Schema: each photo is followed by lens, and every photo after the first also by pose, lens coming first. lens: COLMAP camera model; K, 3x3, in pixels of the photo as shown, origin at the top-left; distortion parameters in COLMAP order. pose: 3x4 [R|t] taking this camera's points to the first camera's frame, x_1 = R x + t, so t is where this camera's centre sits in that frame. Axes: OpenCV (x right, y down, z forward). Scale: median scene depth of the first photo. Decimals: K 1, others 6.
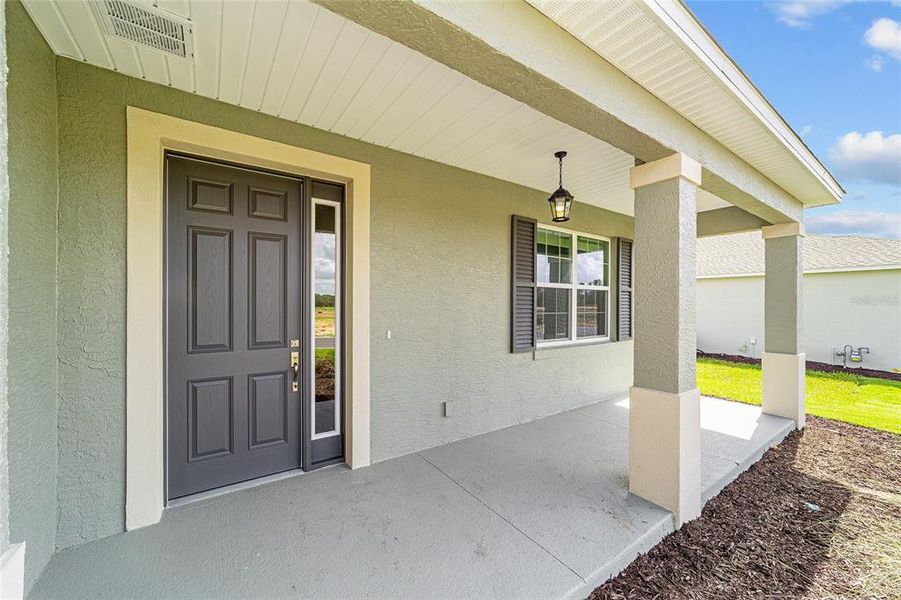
lens RADIAL K [[343.5, 0, 447.6], [0, 343.5, 305.1], [0, 0, 1]] dist [-0.004114, 0.000193]
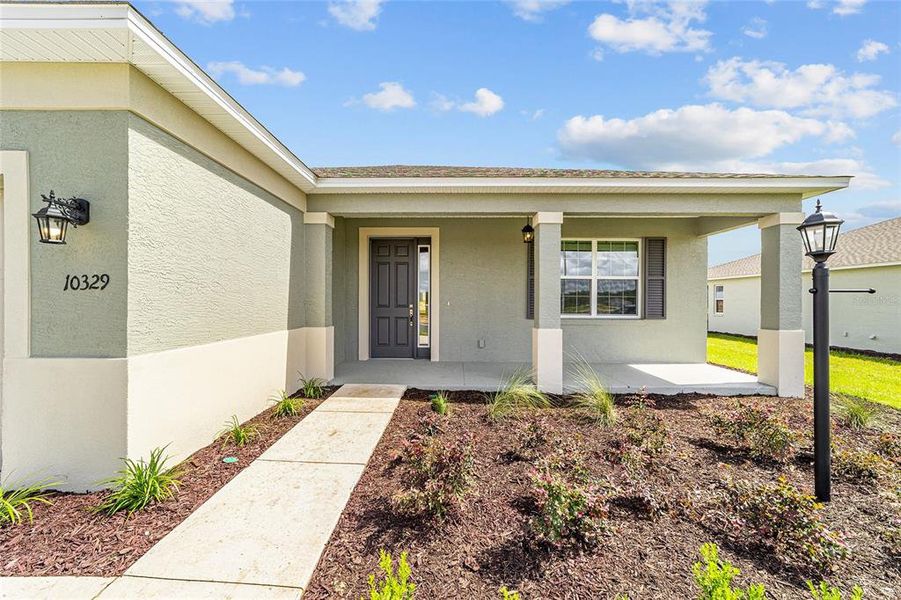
lens RADIAL K [[347.5, 0, 444.2], [0, 347.5, 304.9], [0, 0, 1]] dist [-0.009697, 0.000547]
pose [[0.817629, 0.010546, -0.575649, 0.735088], [-0.002819, 0.999894, 0.014314, 0.041952], [0.575738, -0.010080, 0.817572, -0.555178]]
